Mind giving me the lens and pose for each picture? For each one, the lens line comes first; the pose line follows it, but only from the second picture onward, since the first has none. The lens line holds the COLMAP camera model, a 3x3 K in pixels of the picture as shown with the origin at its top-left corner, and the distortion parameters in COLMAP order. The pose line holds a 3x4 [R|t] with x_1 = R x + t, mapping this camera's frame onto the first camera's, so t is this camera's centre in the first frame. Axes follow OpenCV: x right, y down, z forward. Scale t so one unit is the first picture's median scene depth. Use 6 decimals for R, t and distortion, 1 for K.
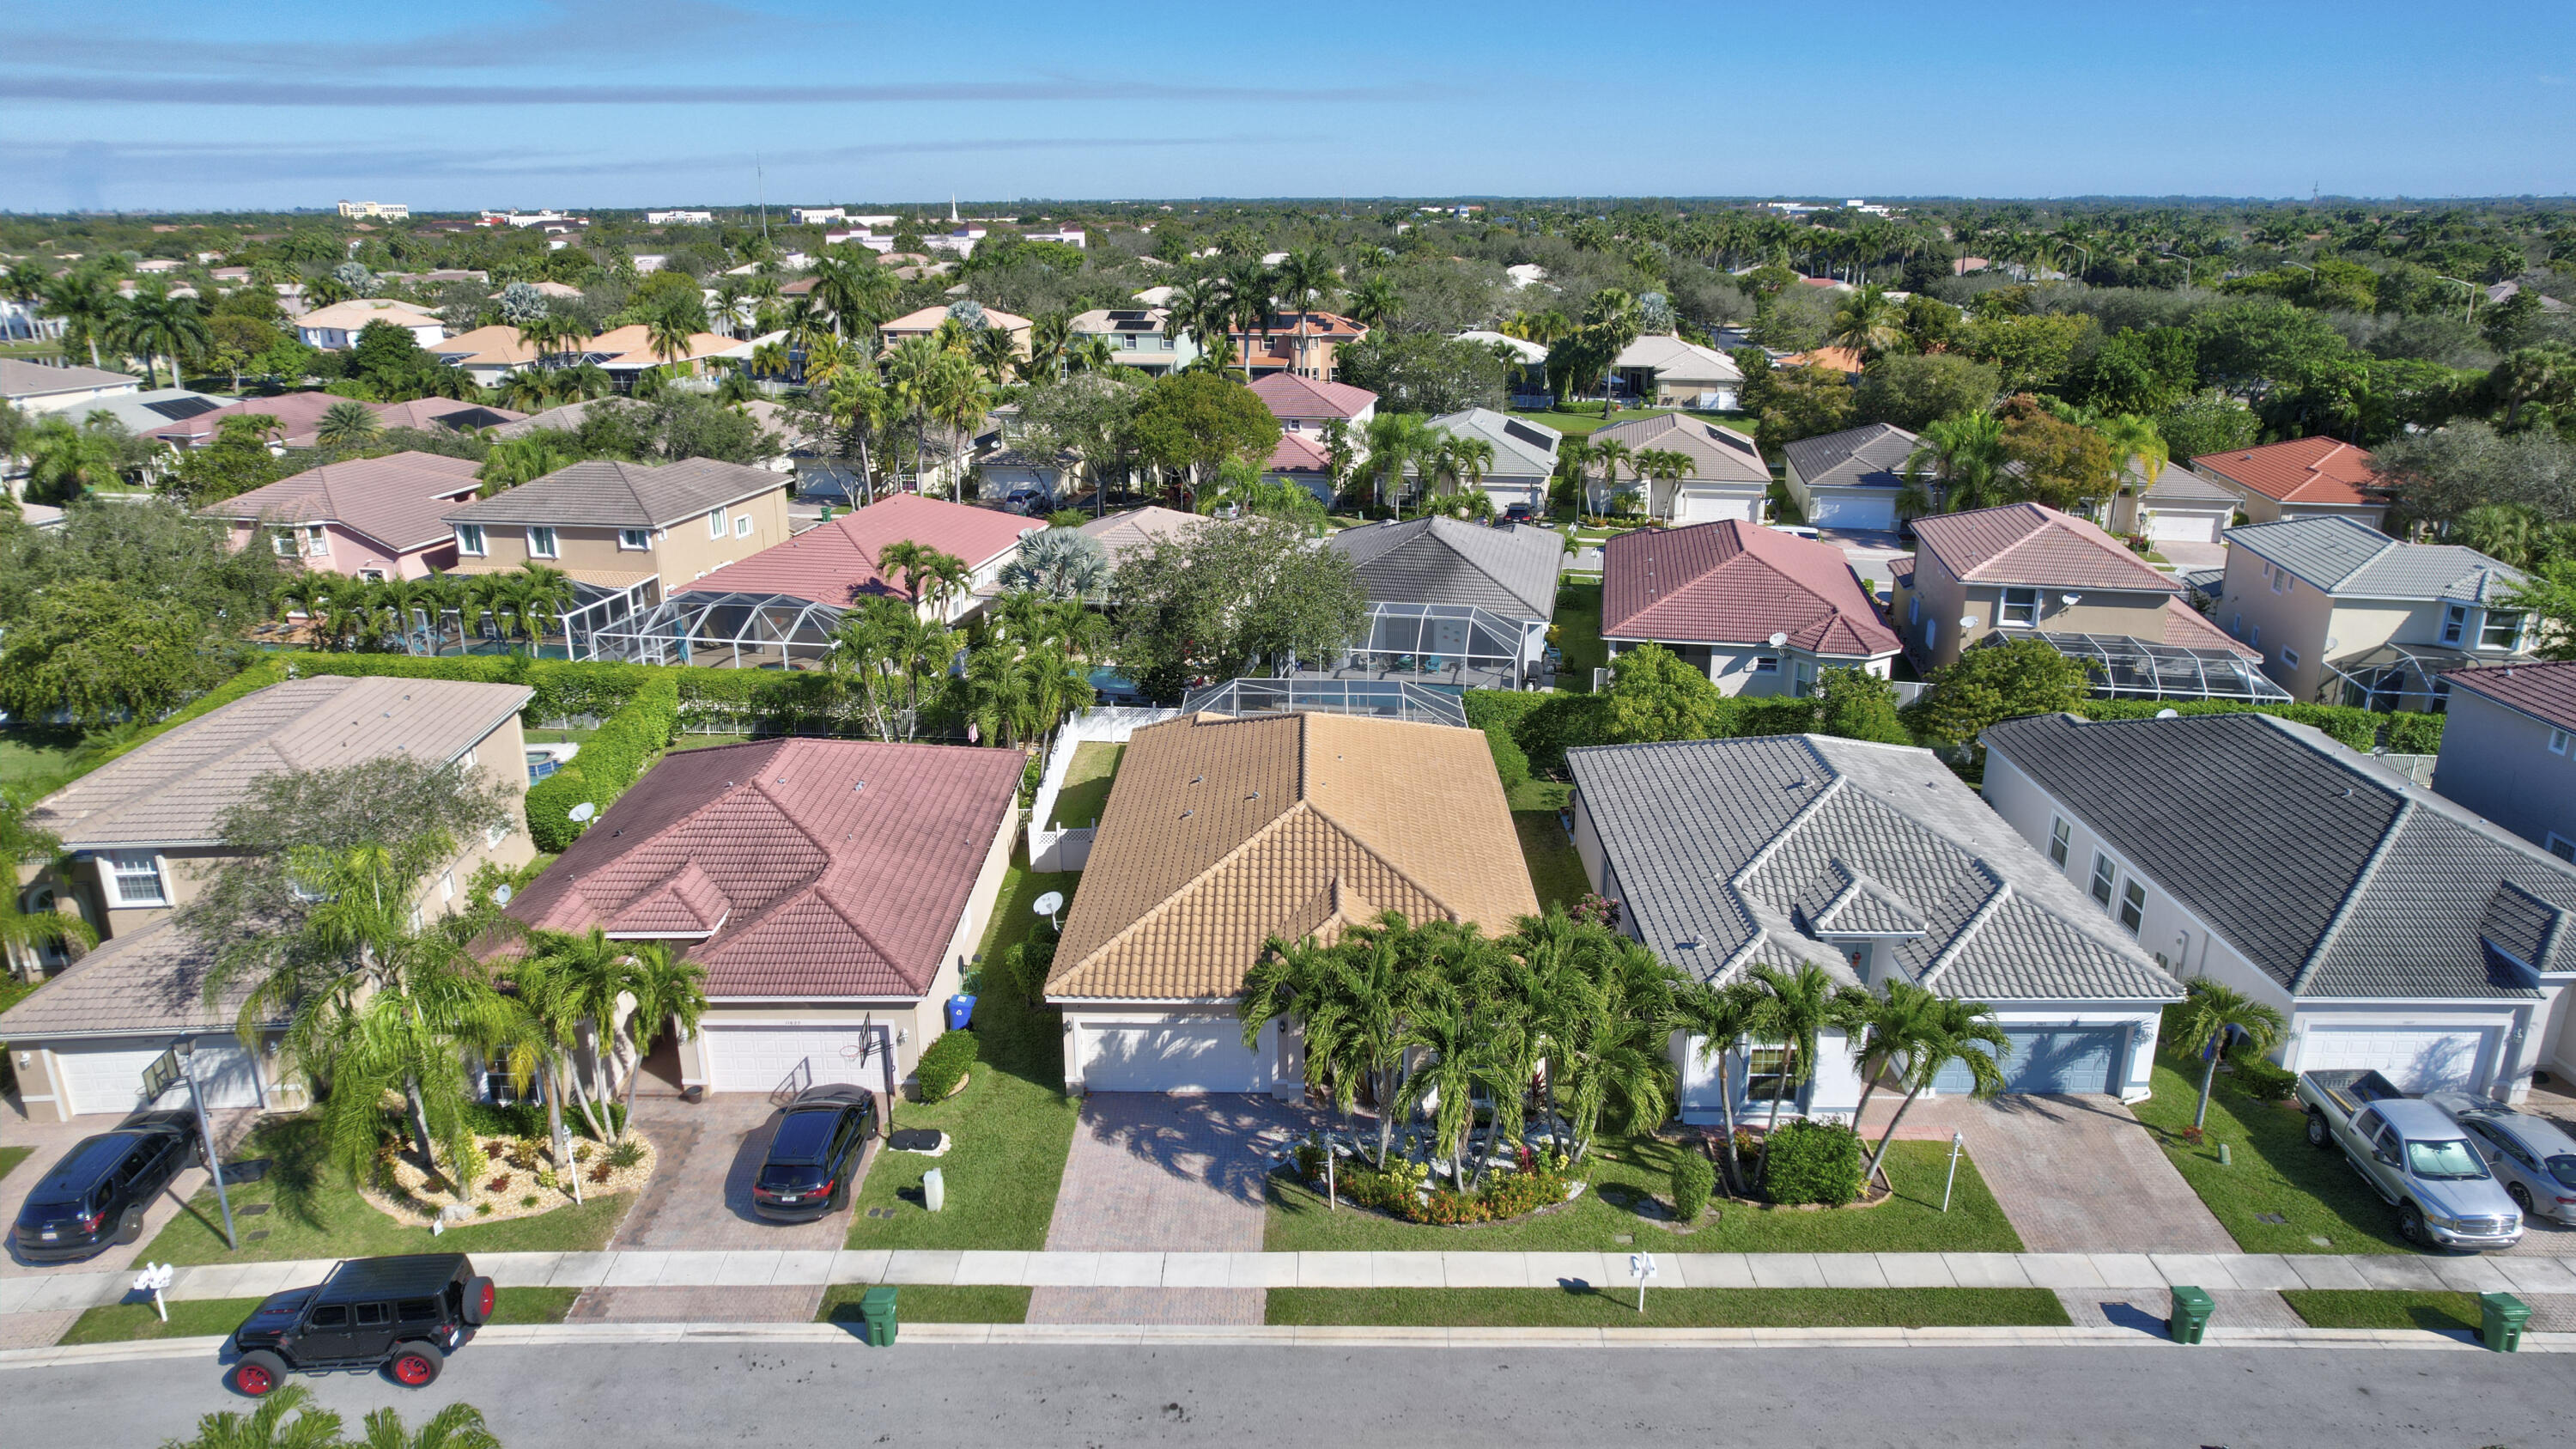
lens RADIAL K [[1652.3, 0, 1280.0], [0, 1652.3, 724.7], [0, 0, 1]] dist [-0.075619, 0.072421]
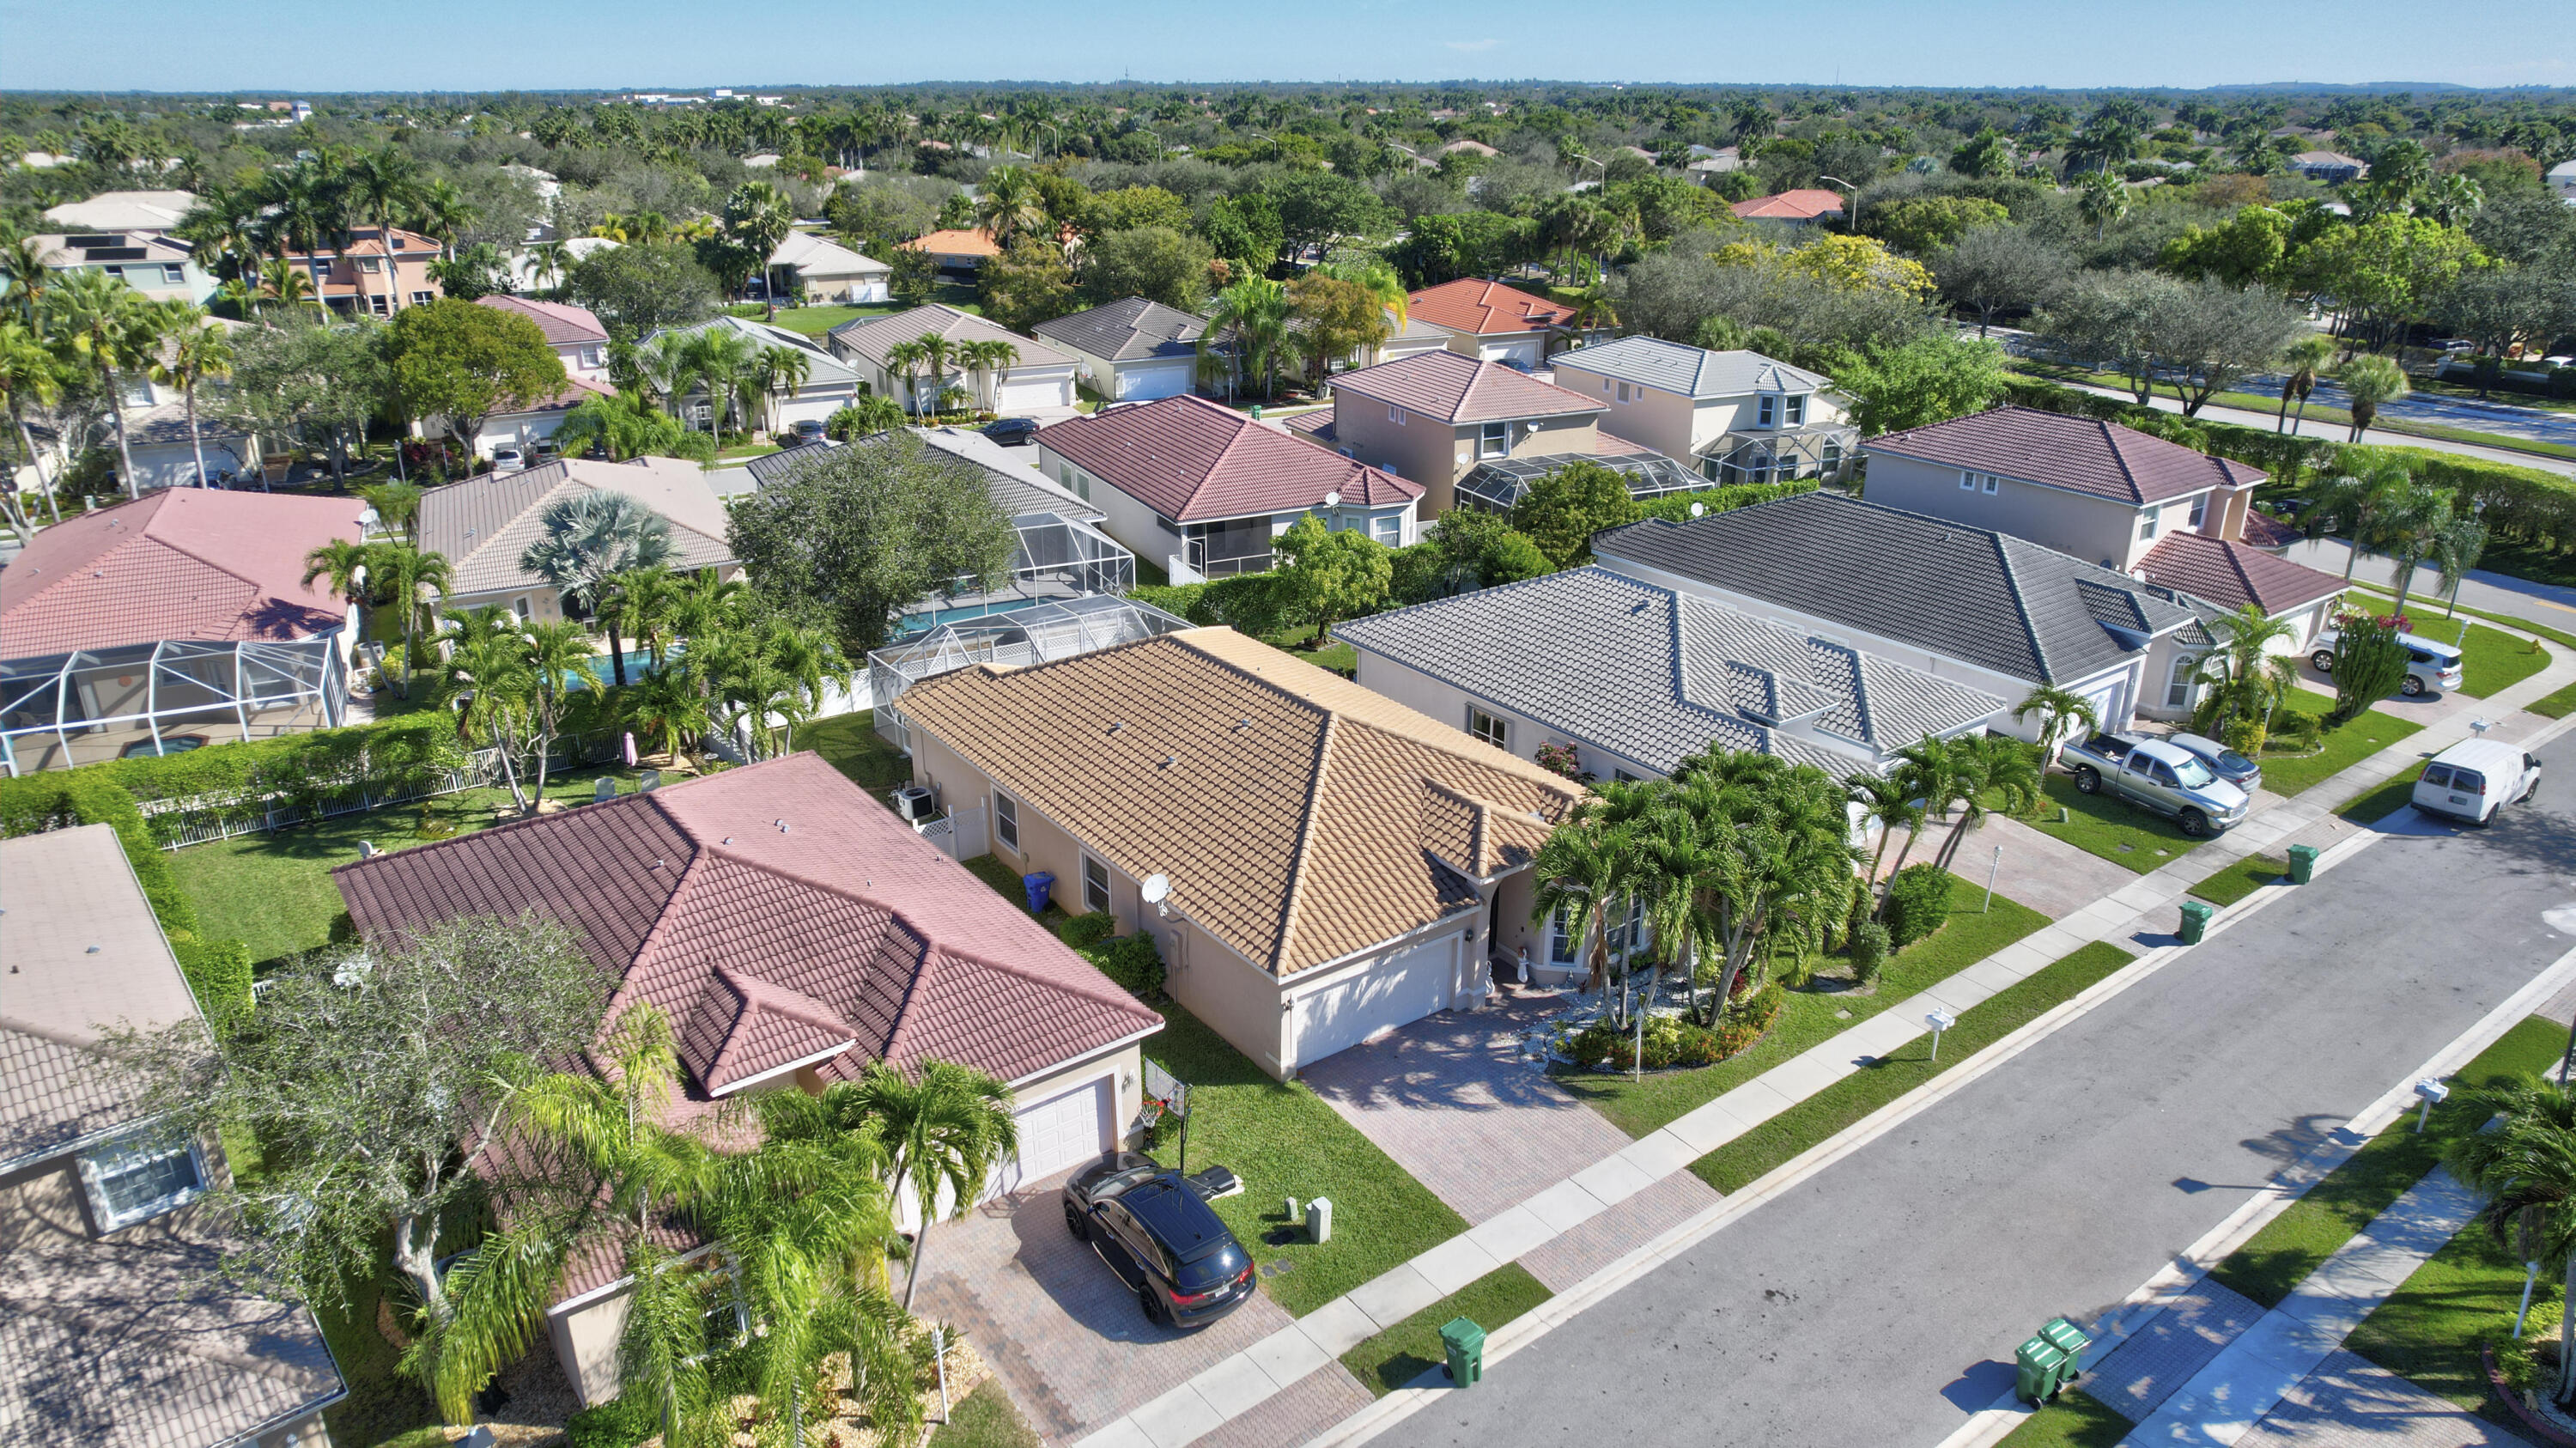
lens RADIAL K [[1652.2, 0, 1280.0], [0, 1652.2, 724.2], [0, 0, 1]] dist [-0.075619, 0.072421]
pose [[0.798020, -0.217504, 0.562011, -0.584018], [0.183084, 0.976019, 0.117760, -0.069549], [-0.574147, 0.008921, 0.818704, 0.261622]]
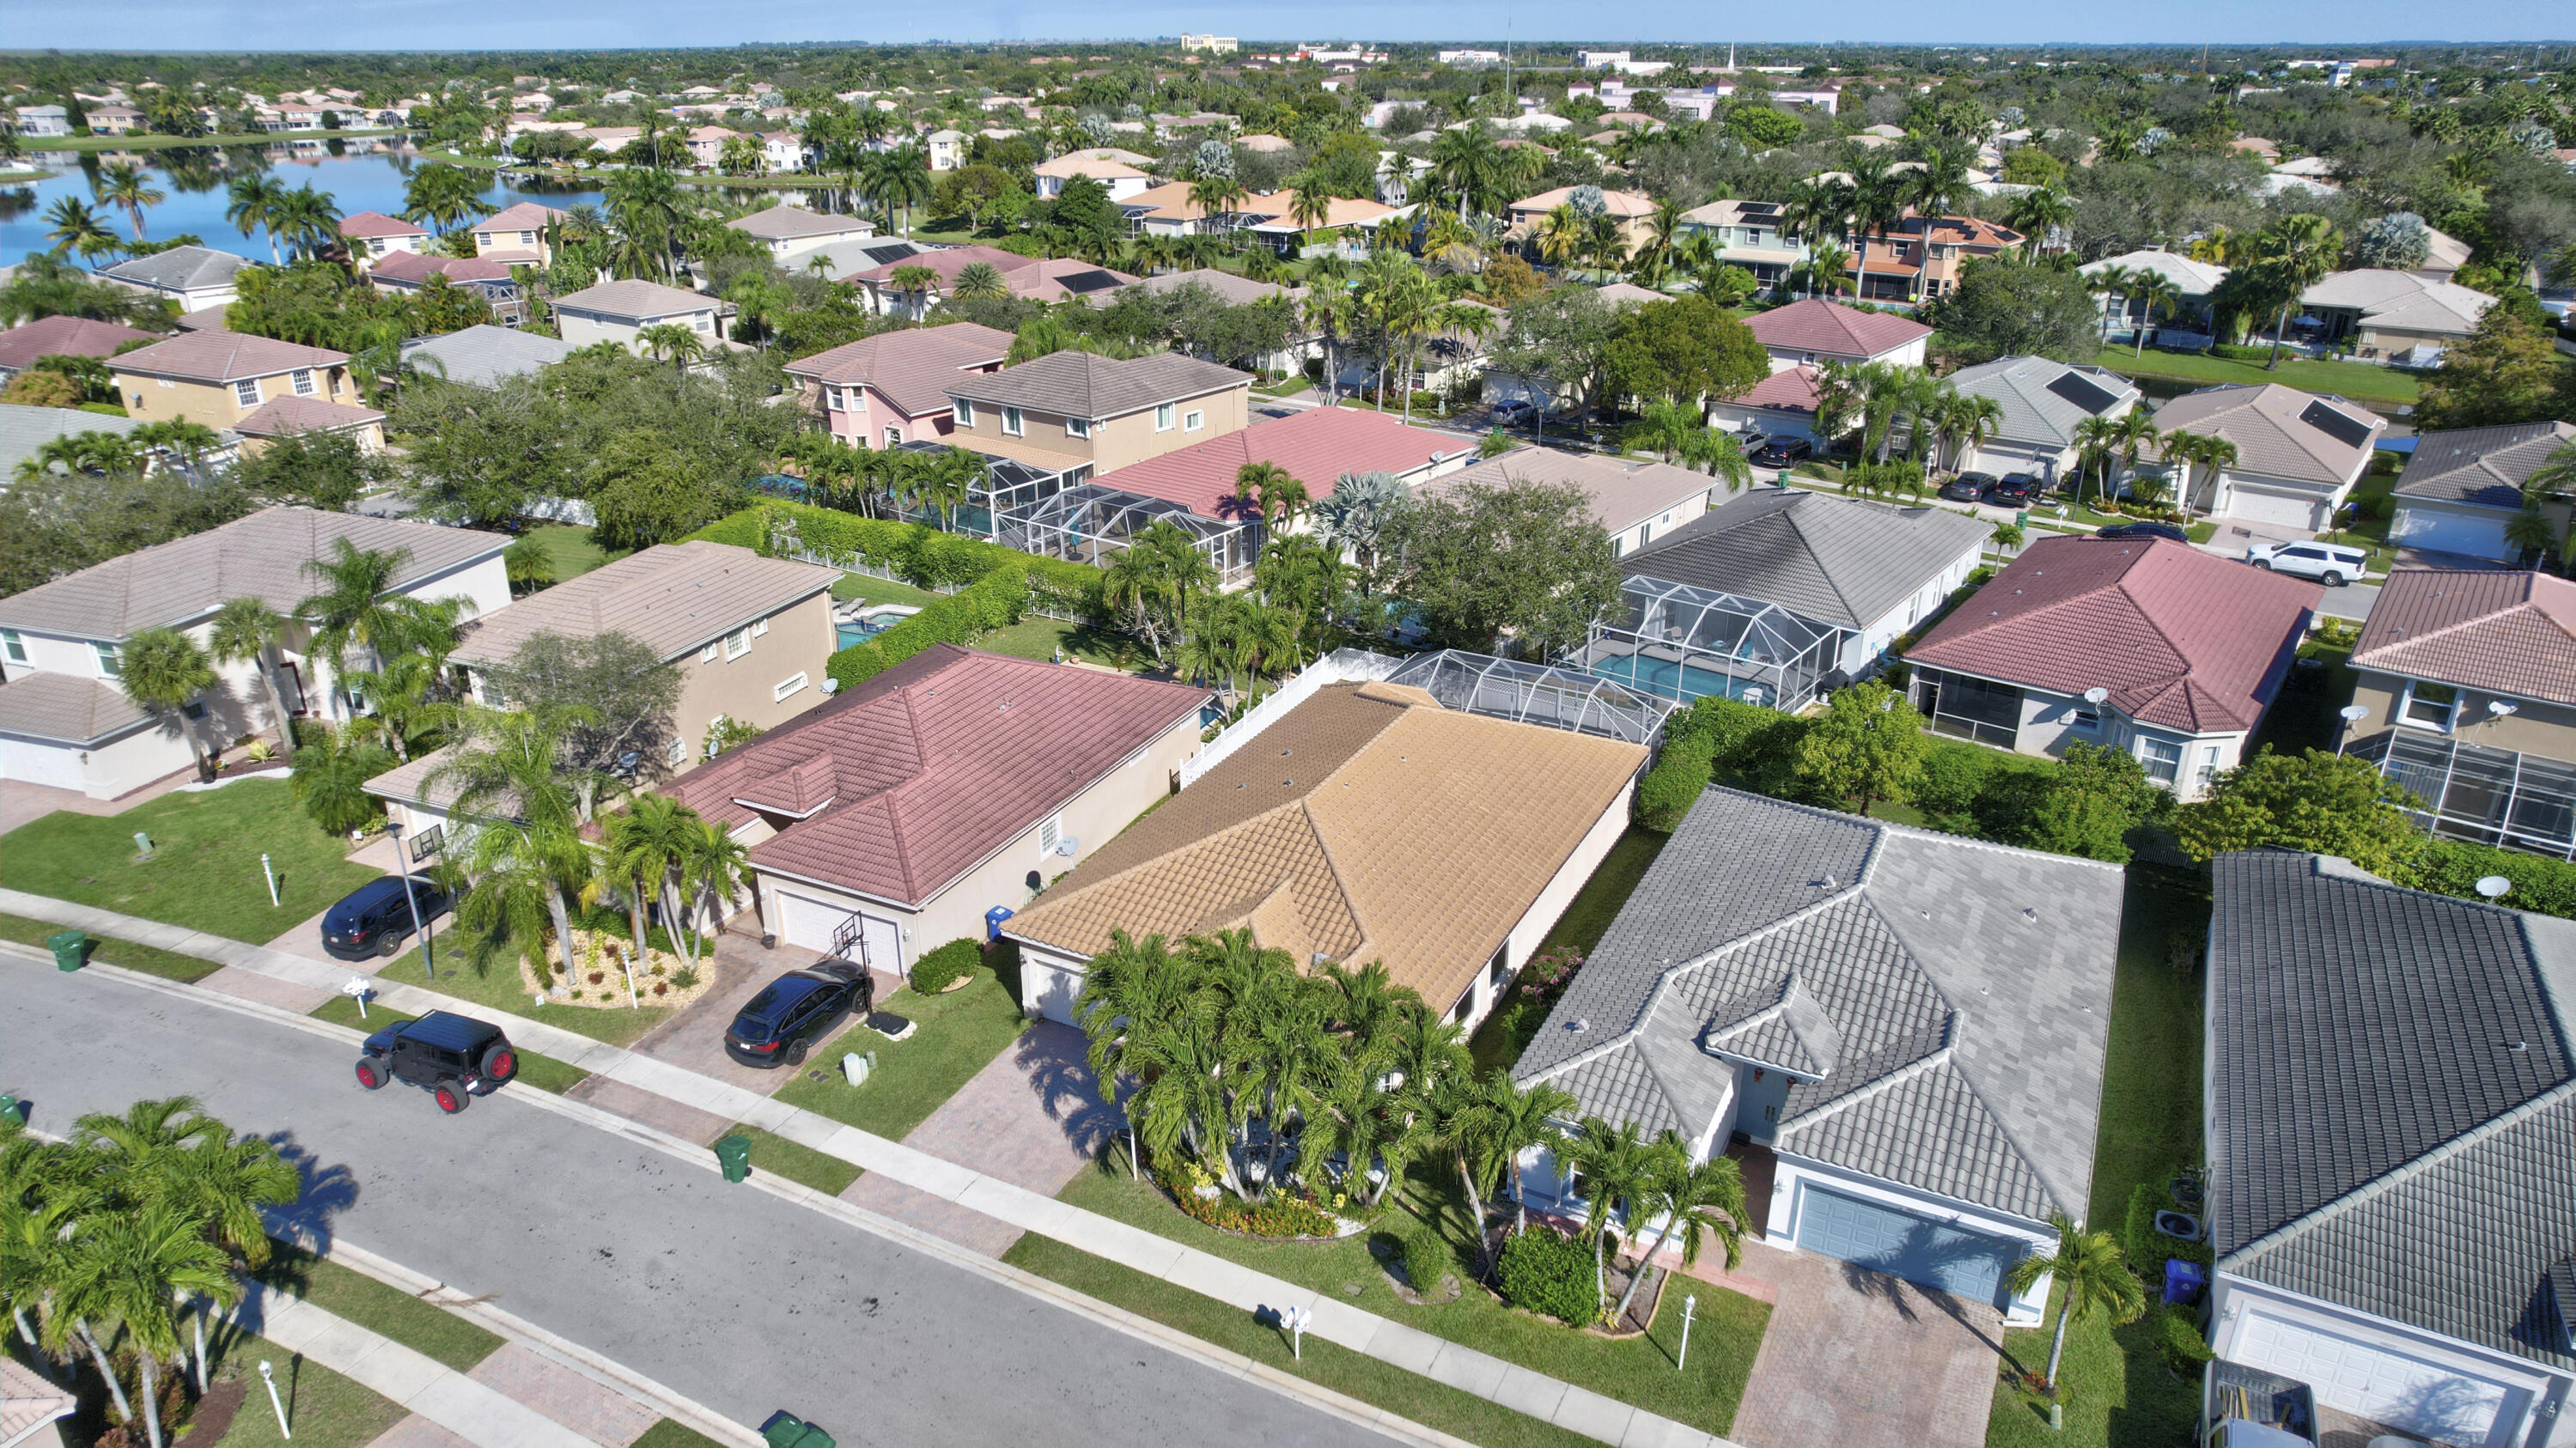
lens RADIAL K [[1657.2, 0, 1279.8], [0, 1657.2, 718.3], [0, 0, 1]] dist [-0.071552, 0.062714]
pose [[0.896183, 0.173967, -0.408156, 0.455100], [-0.138816, 0.983680, 0.114475, -0.132597], [0.421409, -0.045932, 0.905707, 0.045475]]
